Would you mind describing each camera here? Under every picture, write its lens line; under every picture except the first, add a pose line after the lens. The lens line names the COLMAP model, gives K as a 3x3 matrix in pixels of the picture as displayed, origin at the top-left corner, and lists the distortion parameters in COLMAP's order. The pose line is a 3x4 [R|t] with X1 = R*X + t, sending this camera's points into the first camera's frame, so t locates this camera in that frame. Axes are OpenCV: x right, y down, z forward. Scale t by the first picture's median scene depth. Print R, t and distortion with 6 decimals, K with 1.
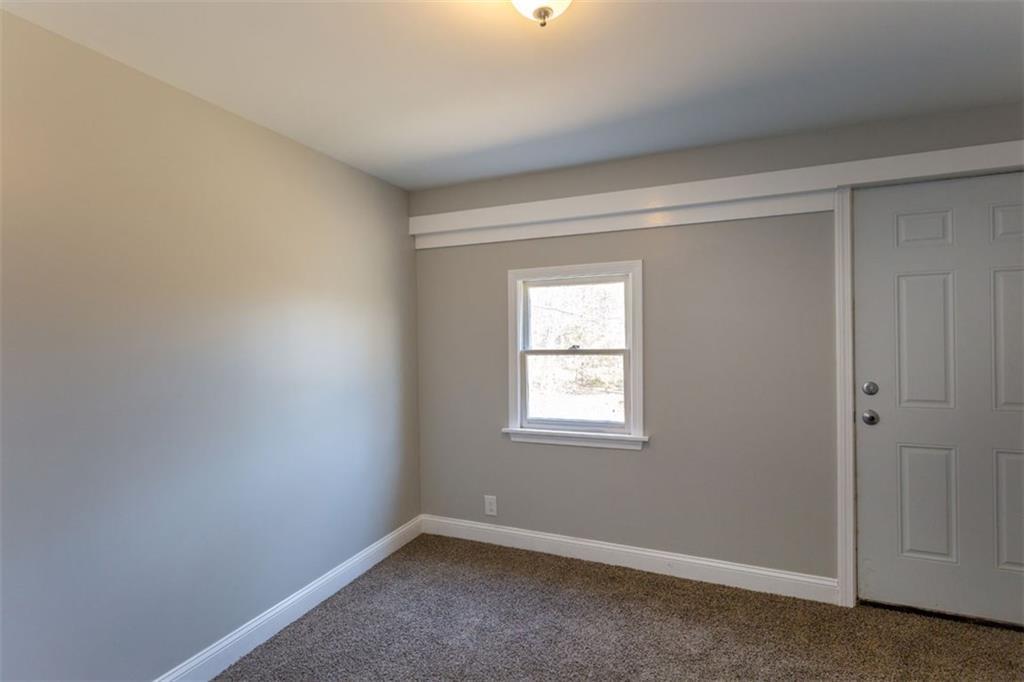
lens RADIAL K [[473.9, 0, 510.3], [0, 473.9, 340.5], [0, 0, 1]] dist [0.014661, -0.000422]
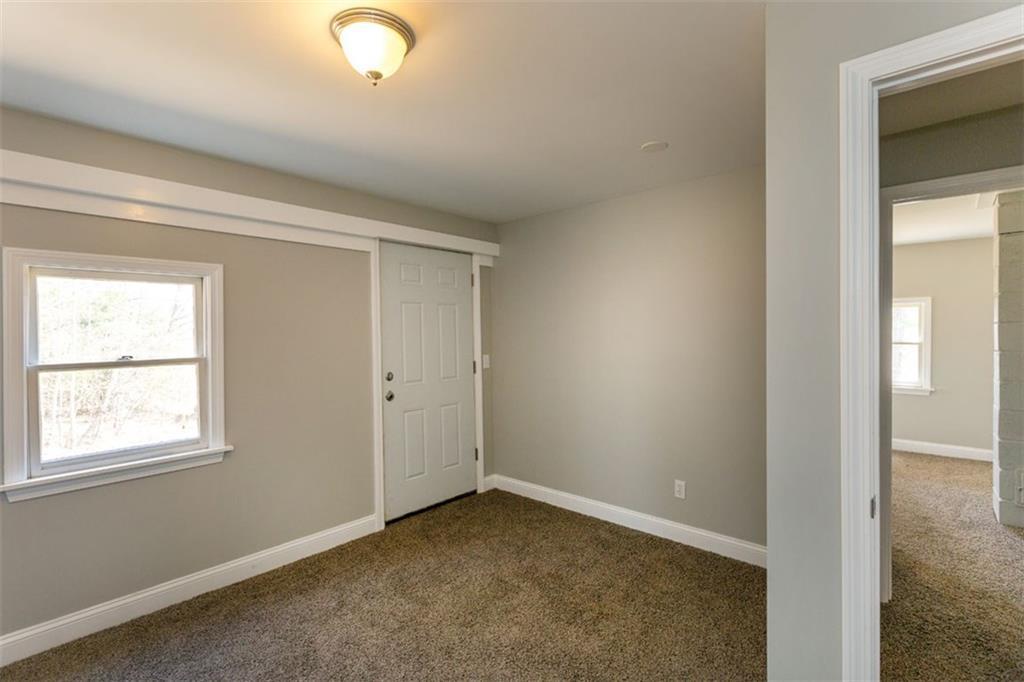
lens RADIAL K [[473.9, 0, 510.0], [0, 473.9, 335.5], [0, 0, 1]] dist [0.014661, -0.000422]
pose [[0.355090, 0.003365, 0.934826, -0.426855], [0.020239, 0.999731, -0.011286, -0.001896], [-0.934613, 0.022928, 0.354927, 0.106973]]
